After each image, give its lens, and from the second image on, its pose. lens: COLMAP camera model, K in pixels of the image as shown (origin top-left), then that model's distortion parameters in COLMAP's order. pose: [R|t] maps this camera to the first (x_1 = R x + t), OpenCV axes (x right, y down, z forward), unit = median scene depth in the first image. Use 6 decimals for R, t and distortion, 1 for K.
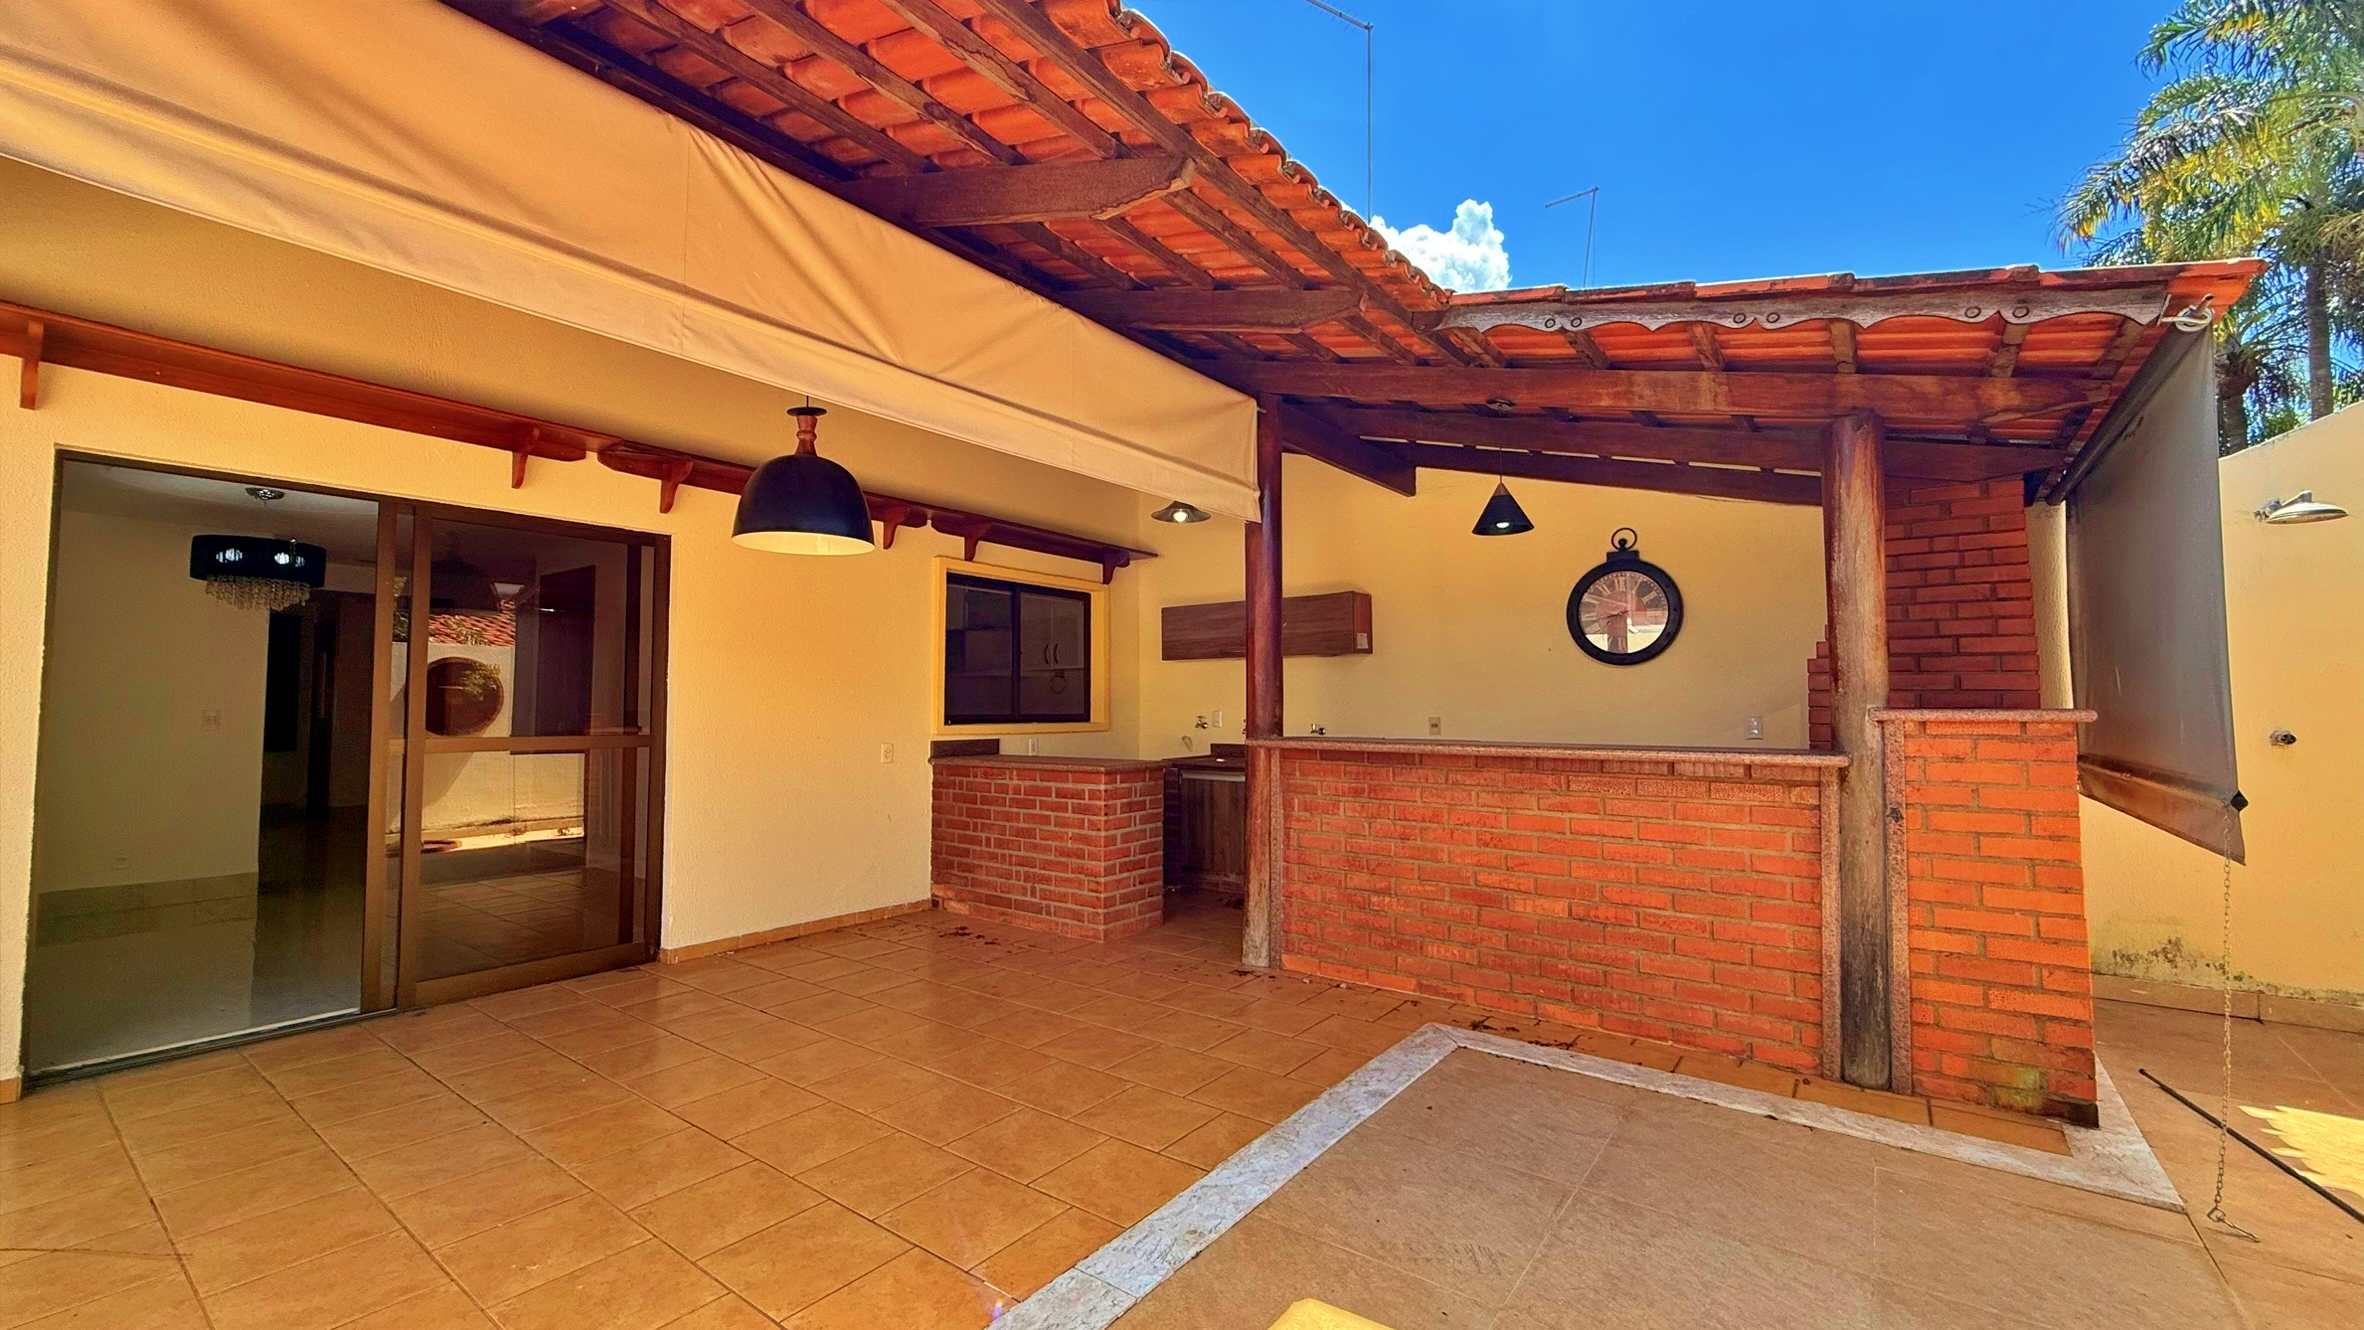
lens RADIAL K [[941.5, 0, 1168.8], [0, 941.5, 667.1], [0, 0, 1]] dist [-0.001976, 0.000381]
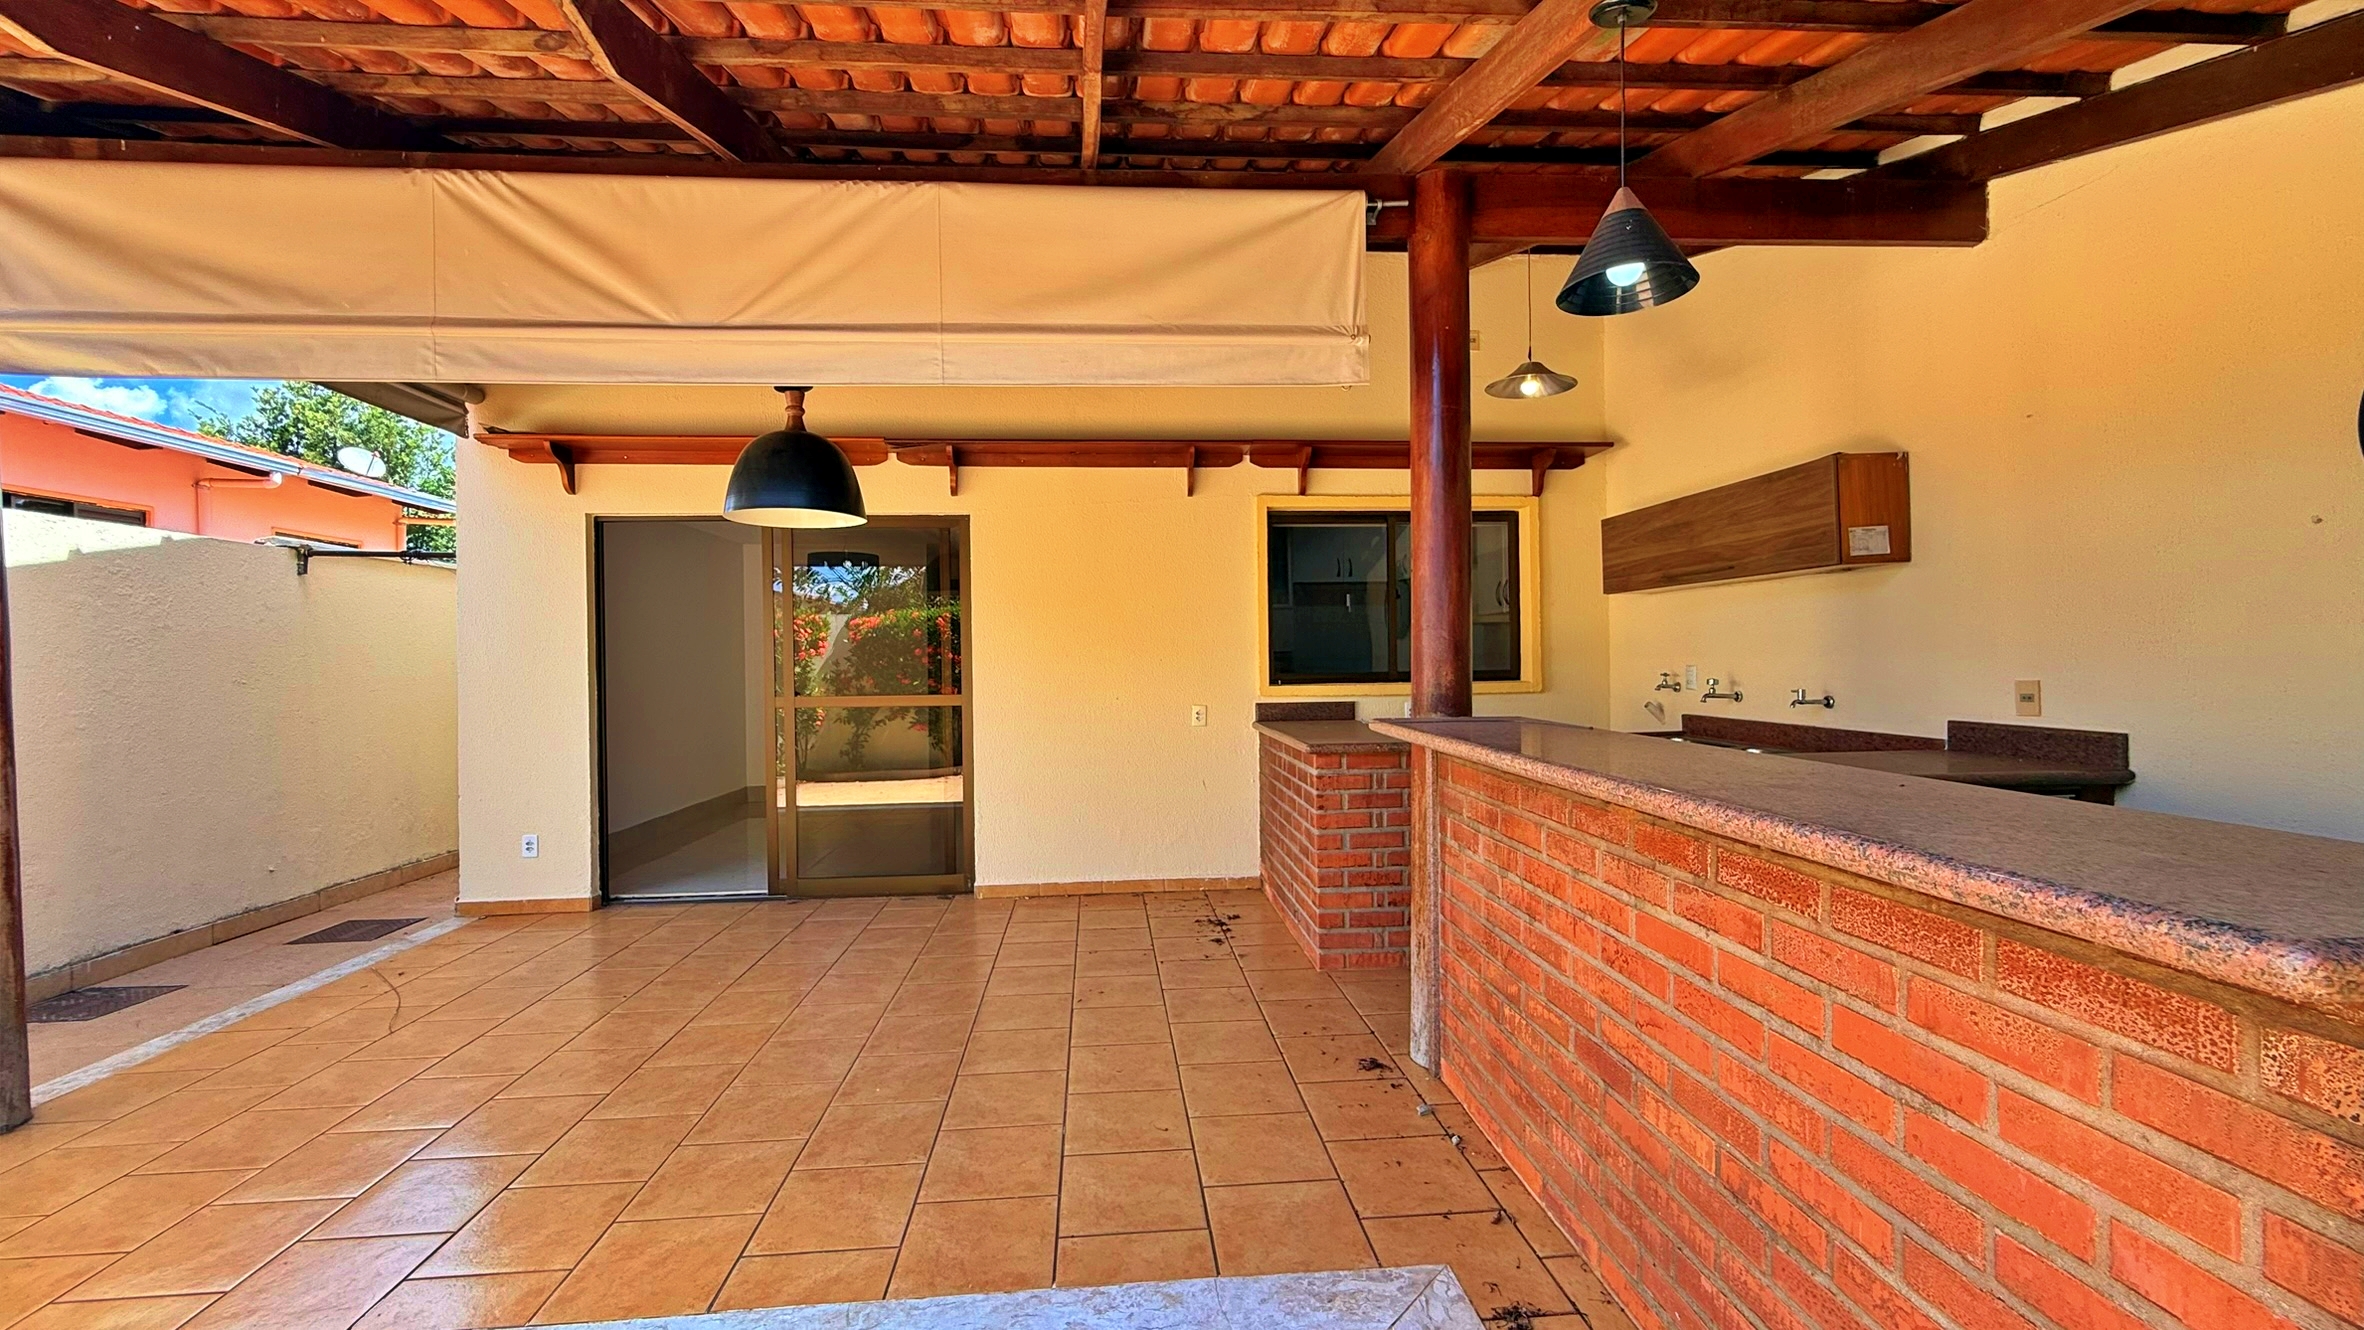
lens RADIAL K [[941.5, 0, 1171.5], [0, 941.5, 666.7], [0, 0, 1]] dist [-0.001976, 0.000381]
pose [[0.666707, -0.002894, -0.745314, 0.509744], [0.047424, 0.998131, 0.038547, 0.007531], [0.743810, -0.061045, 0.665598, 0.485711]]
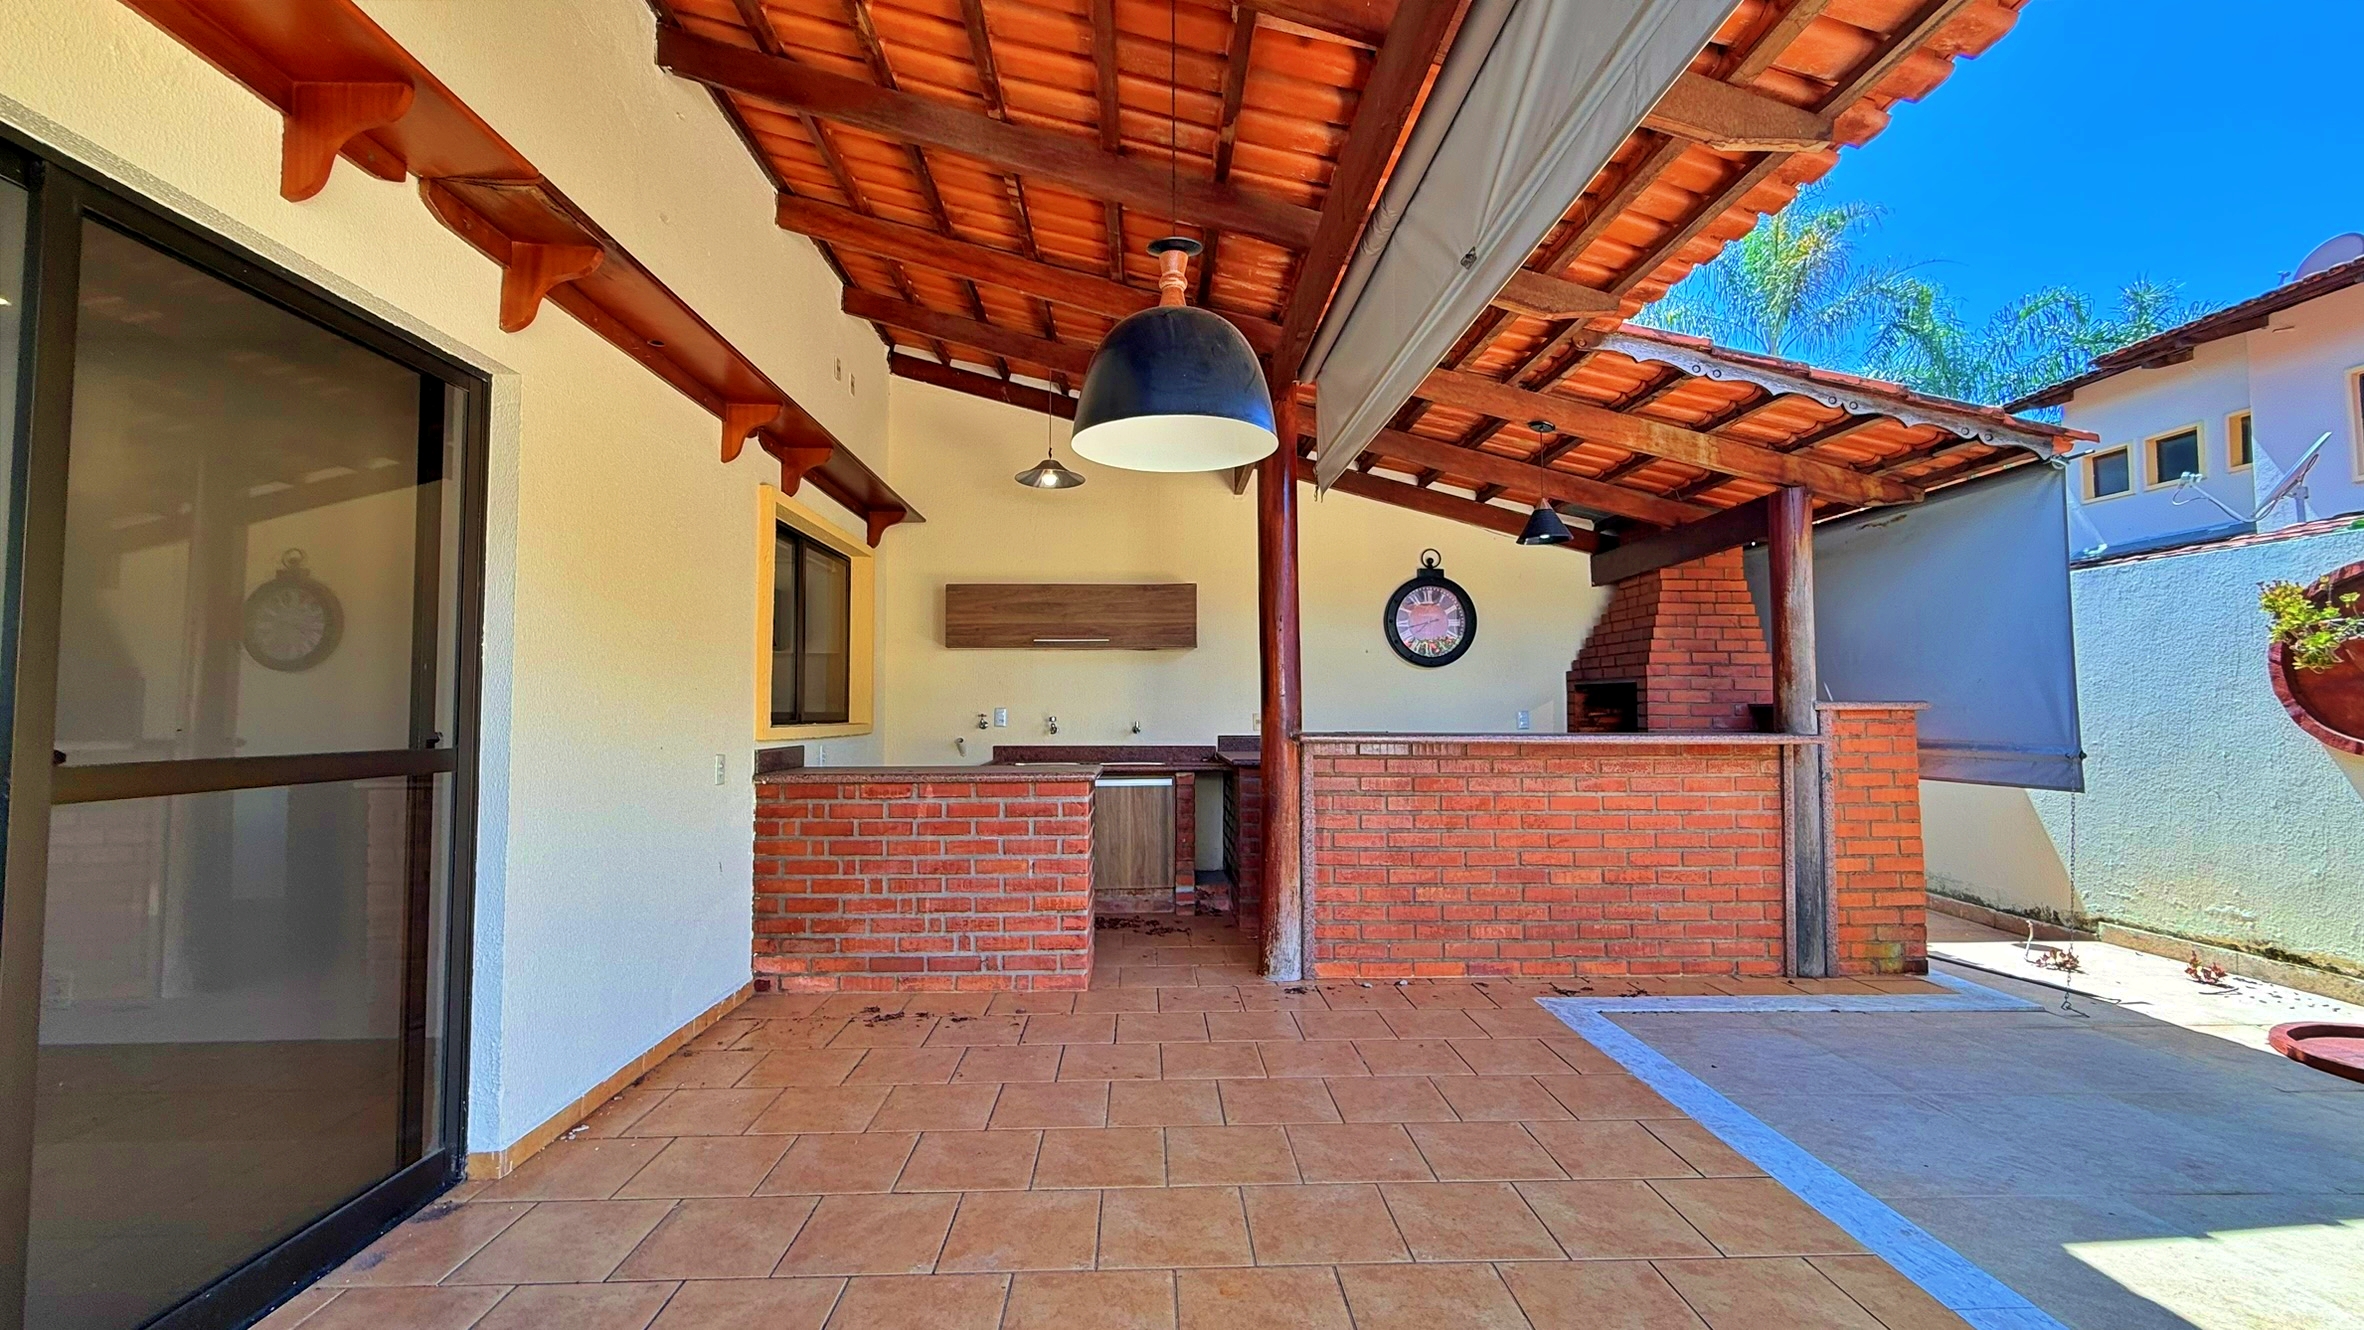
lens RADIAL K [[941.5, 0, 1169.0], [0, 941.5, 666.6], [0, 0, 1]] dist [-0.001976, 0.000381]
pose [[0.779319, 0.028206, 0.625992, -0.631563], [-0.025197, 0.999589, -0.013671, 0.026831], [-0.626120, -0.005119, 0.779710, 0.384387]]
